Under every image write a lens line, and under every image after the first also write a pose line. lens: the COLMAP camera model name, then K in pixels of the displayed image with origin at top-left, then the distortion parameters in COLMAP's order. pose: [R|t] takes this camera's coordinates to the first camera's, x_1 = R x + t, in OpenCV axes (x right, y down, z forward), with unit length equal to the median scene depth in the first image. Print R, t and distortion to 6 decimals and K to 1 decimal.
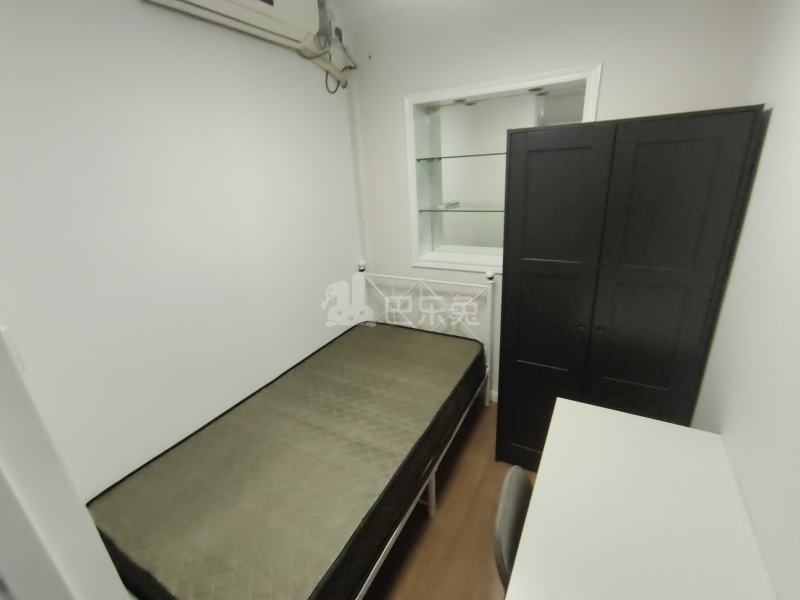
lens RADIAL K [[363.3, 0, 401.3], [0, 363.3, 297.6], [0, 0, 1]] dist [-0.001708, -0.001421]
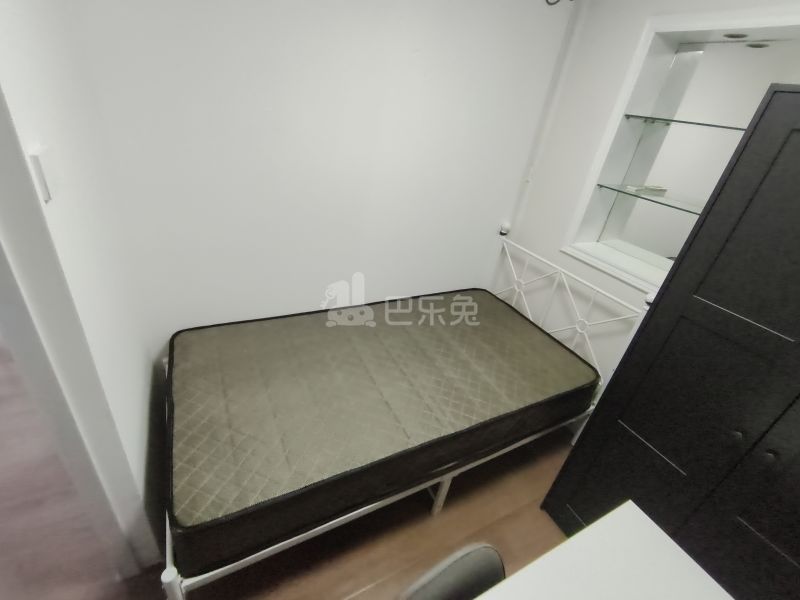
lens RADIAL K [[363.3, 0, 397.5], [0, 363.3, 300.5], [0, 0, 1]] dist [-0.001708, -0.001421]
pose [[0.818558, 0.416840, -0.395230, 0.110198], [-0.355022, 0.908022, 0.222386, -0.038960], [0.451577, -0.041721, 0.891256, 0.124281]]
